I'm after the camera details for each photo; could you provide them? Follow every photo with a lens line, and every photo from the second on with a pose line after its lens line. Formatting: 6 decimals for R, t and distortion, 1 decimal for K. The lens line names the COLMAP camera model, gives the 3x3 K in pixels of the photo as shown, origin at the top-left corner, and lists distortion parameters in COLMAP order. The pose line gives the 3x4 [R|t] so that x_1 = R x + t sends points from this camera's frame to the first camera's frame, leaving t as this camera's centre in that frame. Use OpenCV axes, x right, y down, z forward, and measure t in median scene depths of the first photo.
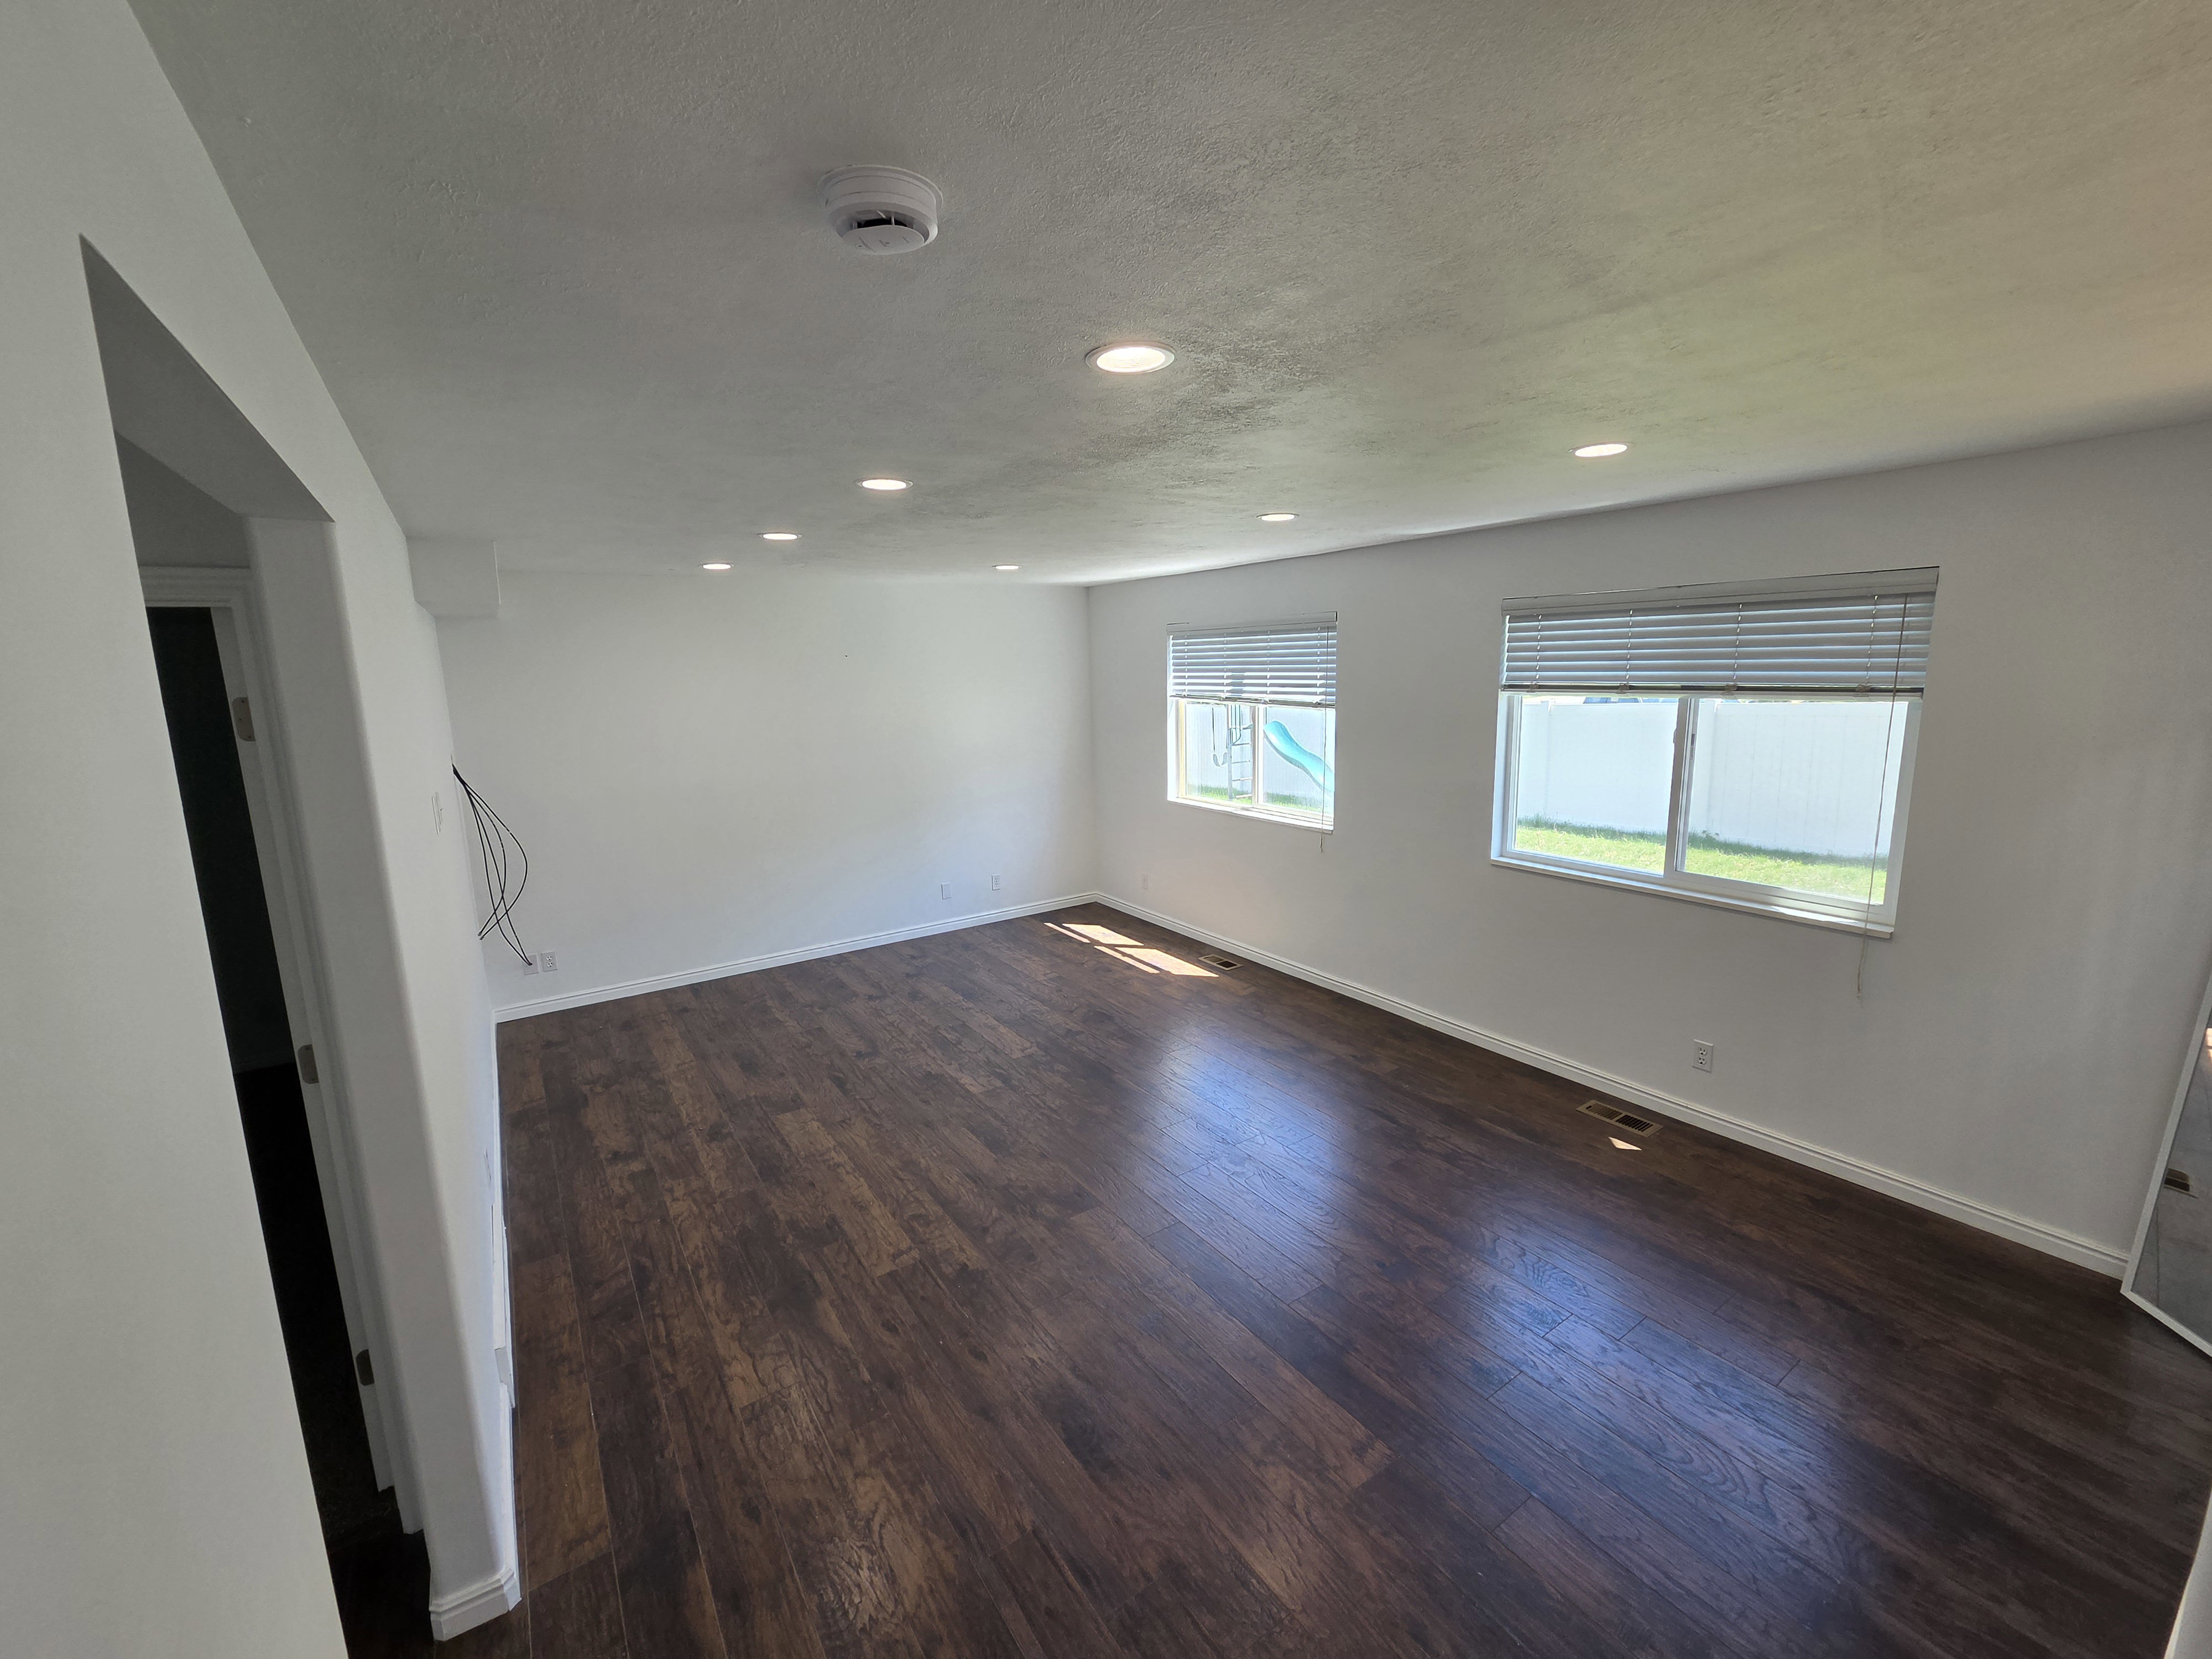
lens RADIAL K [[907.6, 0, 1103.8], [0, 907.6, 817.2], [0, 0, 1]] dist [0.000504, -0.000096]
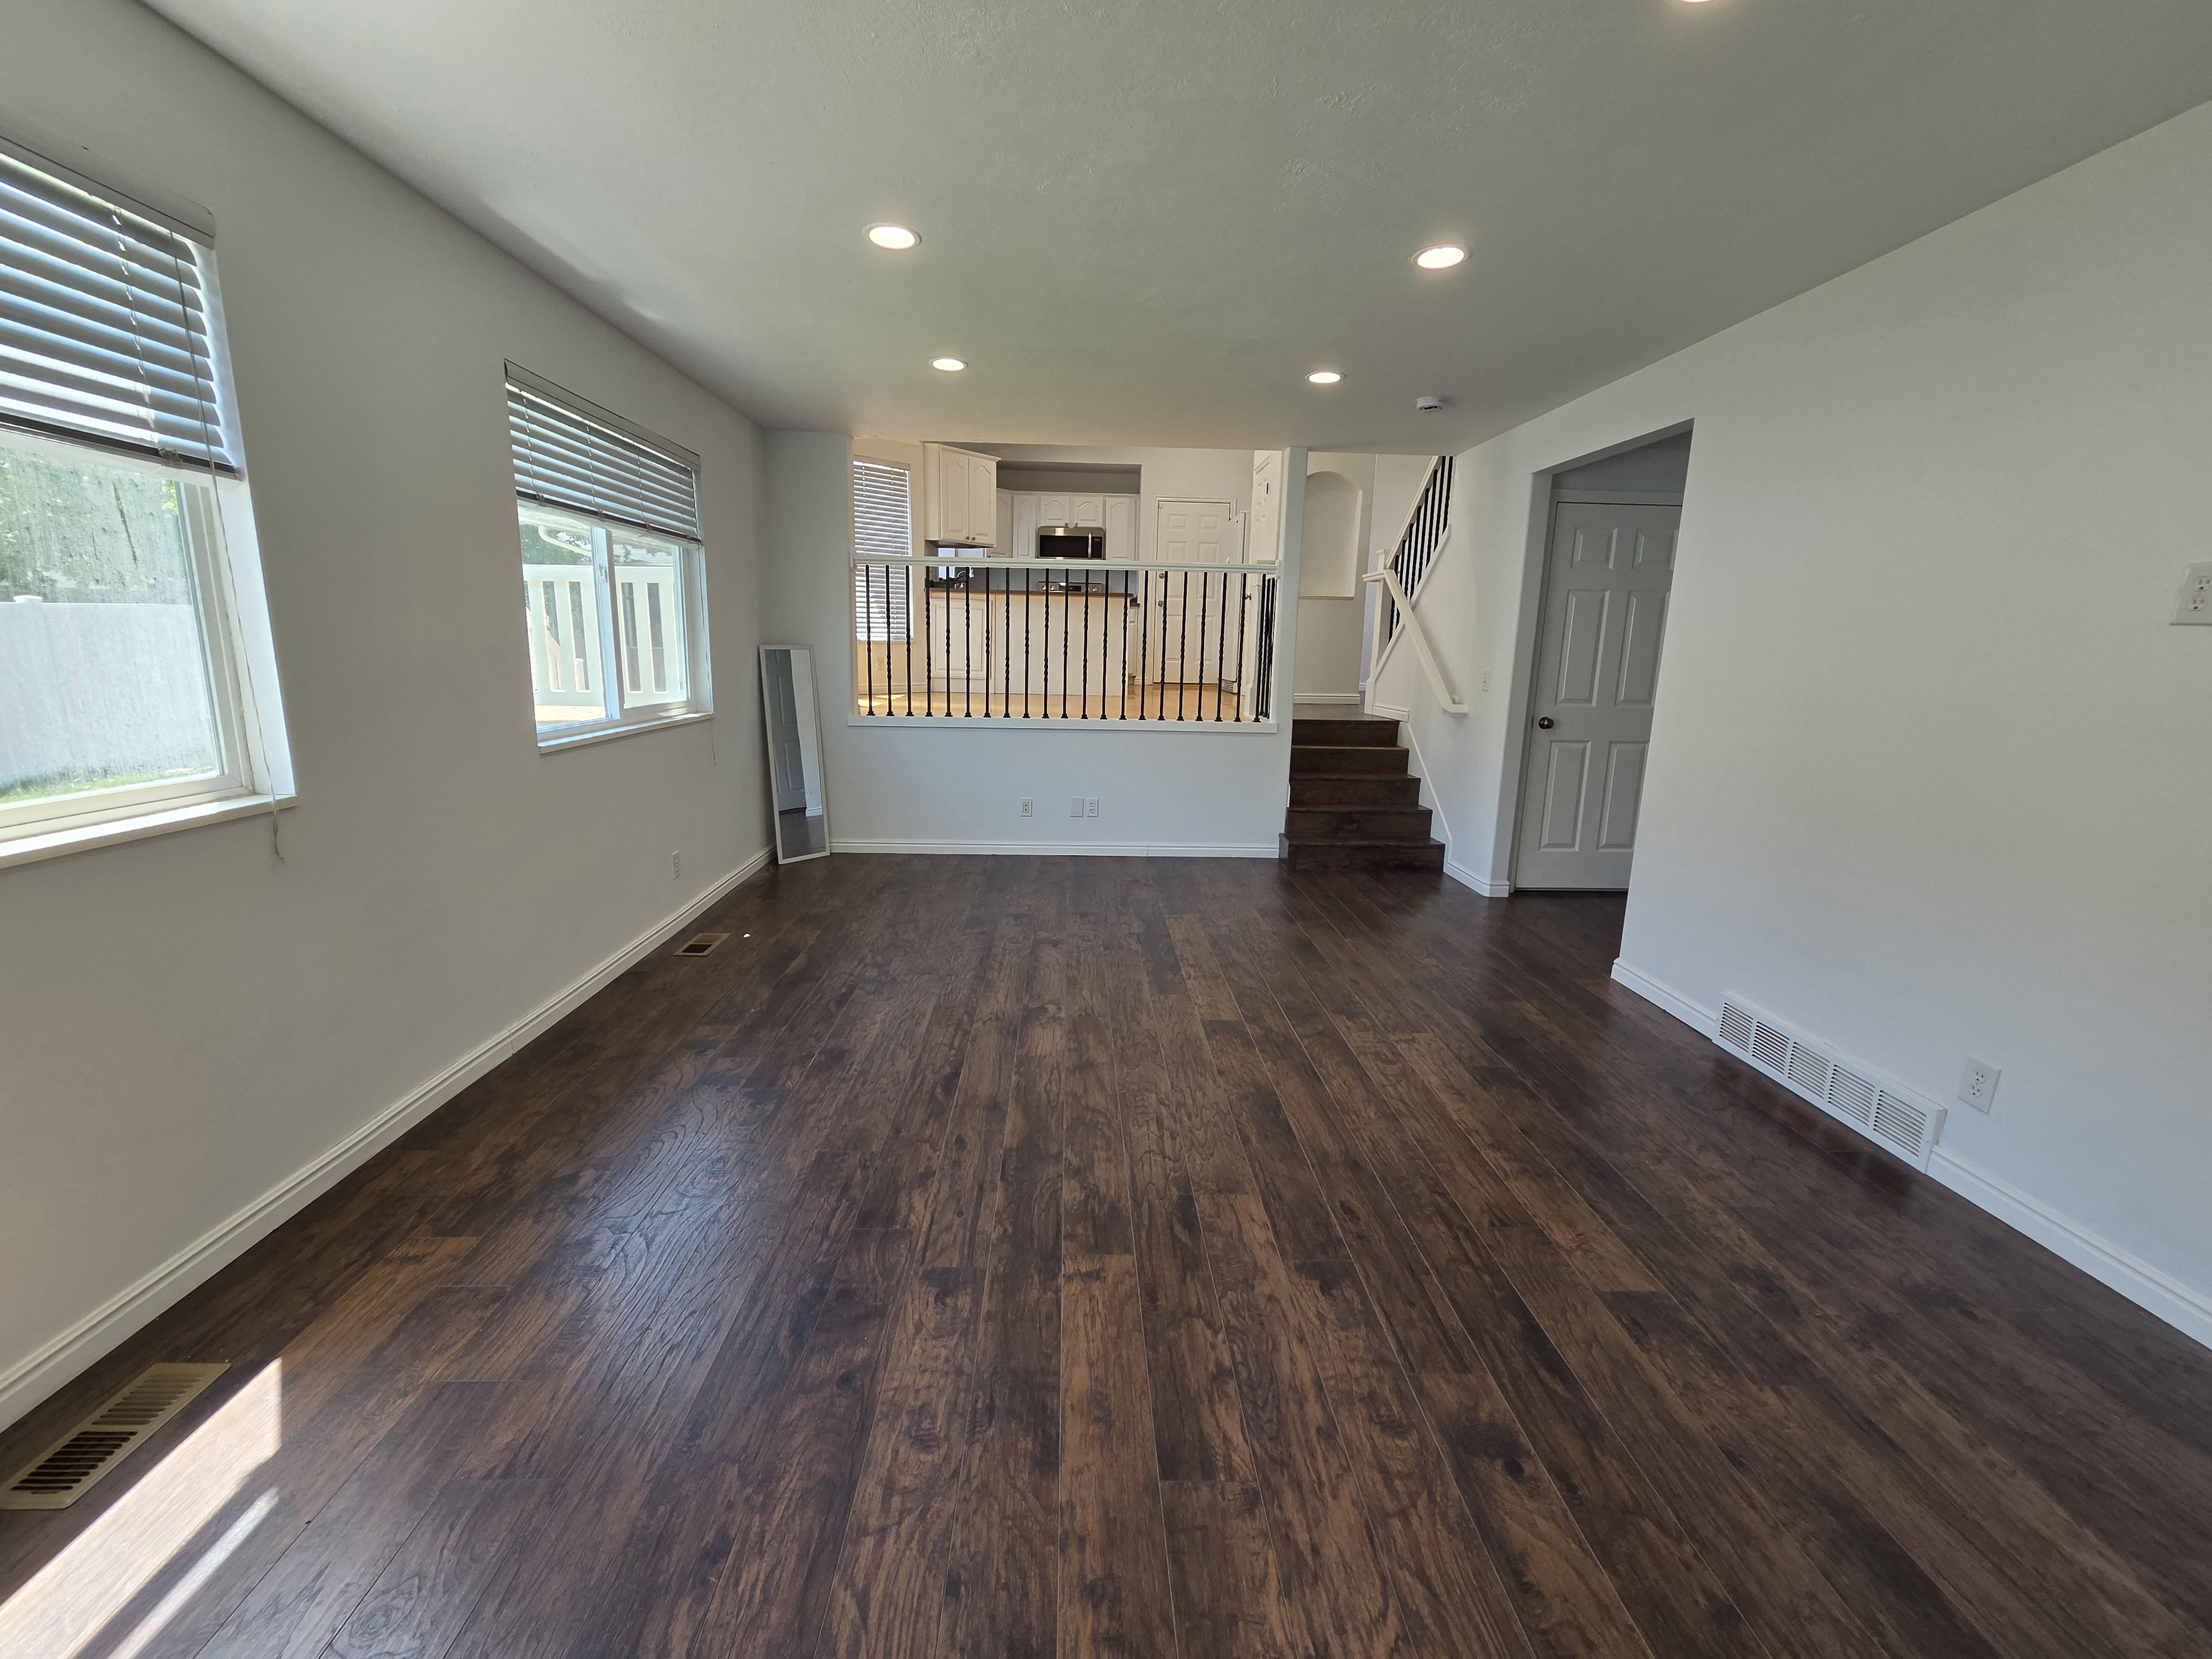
lens RADIAL K [[907.6, 0, 1103.8], [0, 907.6, 817.2], [0, 0, 1]] dist [0.000504, -0.000096]
pose [[-0.848861, -0.093669, 0.520251, -0.341338], [0.089399, 0.944561, 0.315932, -0.092510], [-0.521002, 0.314693, -0.793427, 1.473563]]
